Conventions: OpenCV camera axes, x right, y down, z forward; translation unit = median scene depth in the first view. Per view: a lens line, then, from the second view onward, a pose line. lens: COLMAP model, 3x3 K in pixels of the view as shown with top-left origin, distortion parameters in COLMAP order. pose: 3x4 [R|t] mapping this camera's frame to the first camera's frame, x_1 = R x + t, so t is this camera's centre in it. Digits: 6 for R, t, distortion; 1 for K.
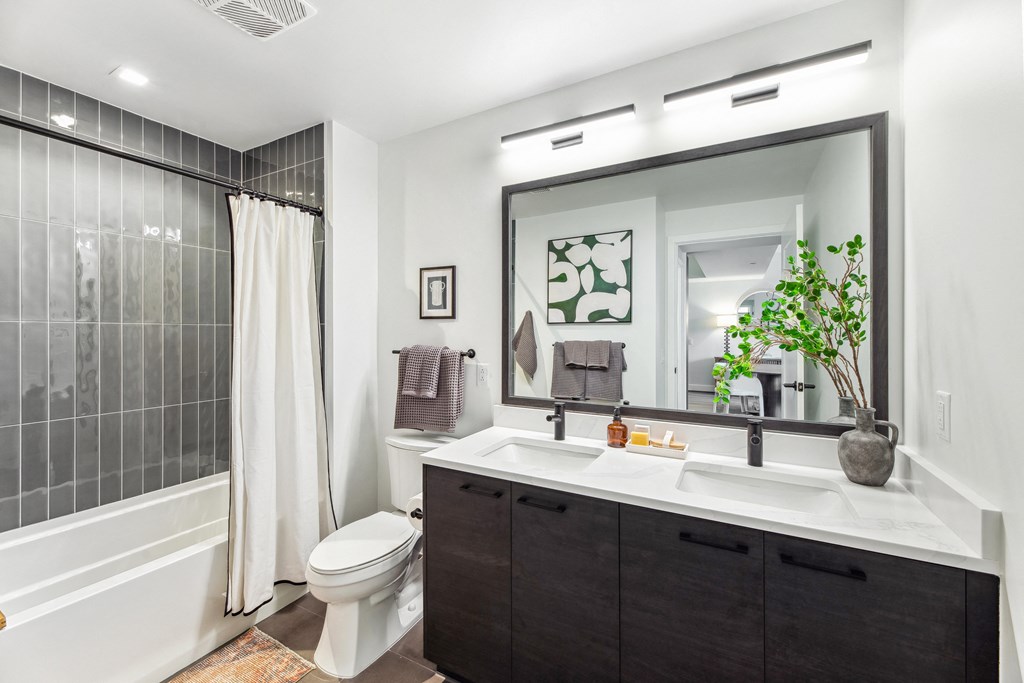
lens RADIAL K [[404.1, 0, 527.1], [0, 404.1, 340.3], [0, 0, 1]] dist [0.011642, -0.000362]
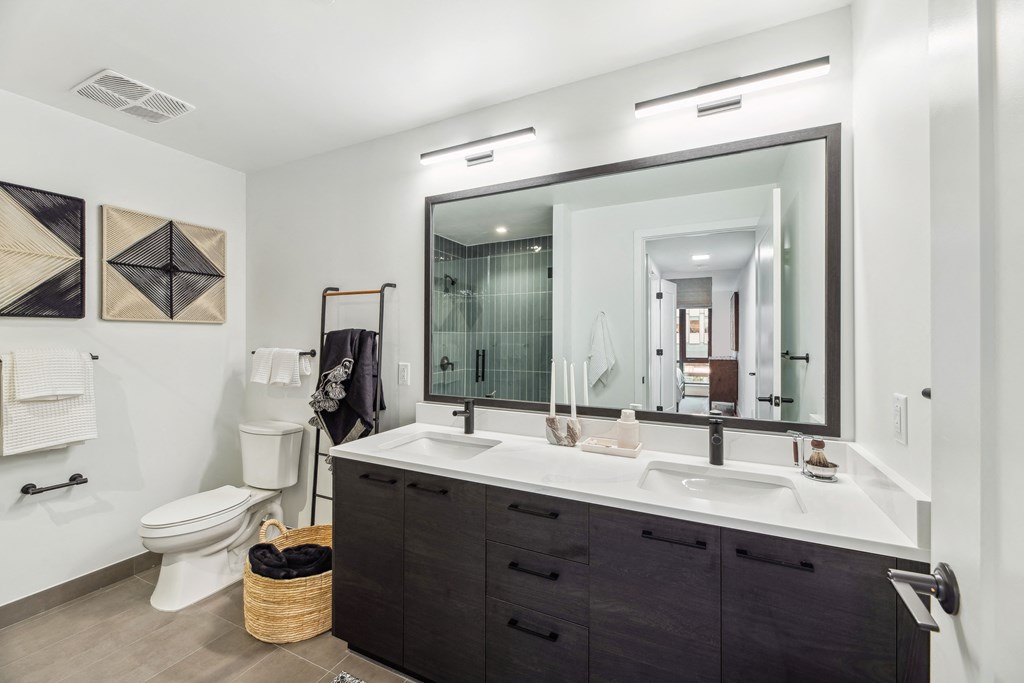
lens RADIAL K [[411.0, 0, 526.9], [0, 411.0, 334.2], [0, 0, 1]] dist [-0.002320, -0.000470]
pose [[0.999706, -0.001940, 0.024166, 0.111813], [0.002406, 0.999811, -0.019275, 0.001262], [-0.024124, 0.019327, 0.999522, -0.056112]]
